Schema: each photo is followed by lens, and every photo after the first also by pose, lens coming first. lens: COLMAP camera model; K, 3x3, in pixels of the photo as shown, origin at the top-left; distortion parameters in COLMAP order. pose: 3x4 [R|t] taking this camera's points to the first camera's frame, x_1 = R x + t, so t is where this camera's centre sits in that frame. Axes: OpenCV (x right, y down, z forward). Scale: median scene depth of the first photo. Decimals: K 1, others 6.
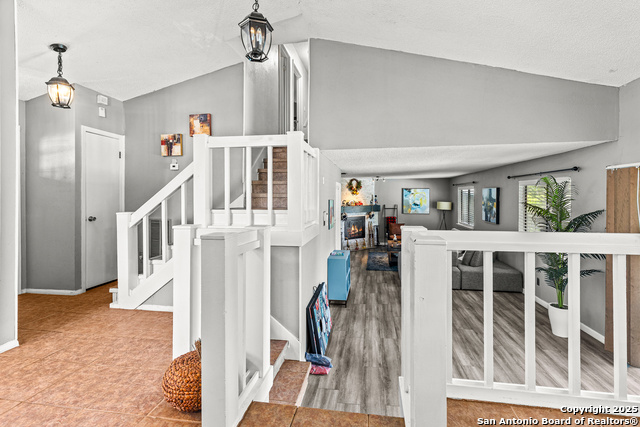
lens RADIAL K [[291.1, 0, 324.5], [0, 291.1, 198.5], [0, 0, 1]] dist [0.005073, -0.000211]
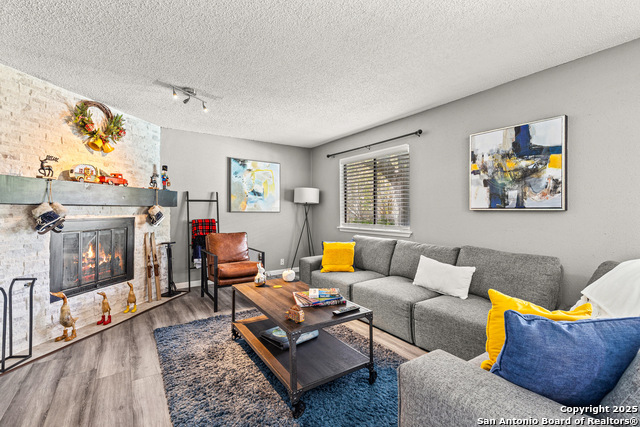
lens RADIAL K [[291.1, 0, 321.4], [0, 291.1, 208.4], [0, 0, 1]] dist [0.005073, -0.000211]
pose [[0.725416, 0.010777, 0.688226, 0.143460], [0.003467, 0.999808, -0.019310, 0.137240], [-0.688302, 0.016394, 0.725239, 1.405438]]
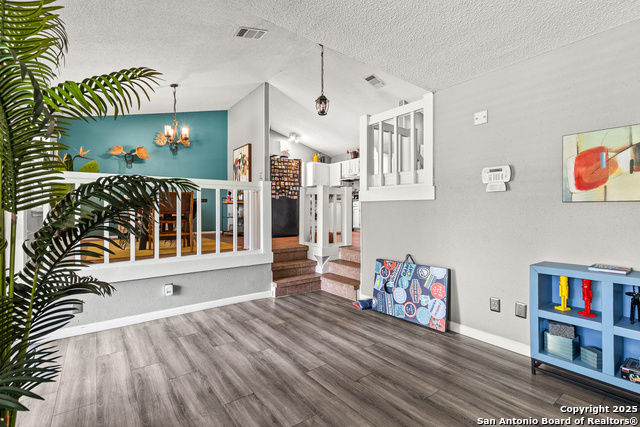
lens RADIAL K [[291.1, 0, 309.4], [0, 291.1, 216.1], [0, 0, 1]] dist [0.005073, -0.000211]
pose [[-0.700297, 0.017084, -0.713647, 0.692179], [0.003876, 0.999790, 0.020130, 0.134968], [0.713841, 0.011331, -0.700216, 1.173277]]
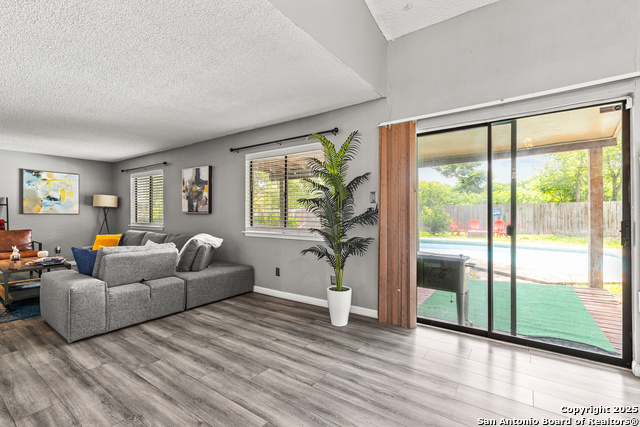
lens RADIAL K [[291.1, 0, 317.1], [0, 291.1, 215.3], [0, 0, 1]] dist [0.005073, -0.000211]
pose [[0.443501, -0.003473, 0.896267, 0.042269], [0.005478, 0.999984, 0.001164, 0.140512], [-0.896257, 0.004393, 0.443513, 0.603169]]
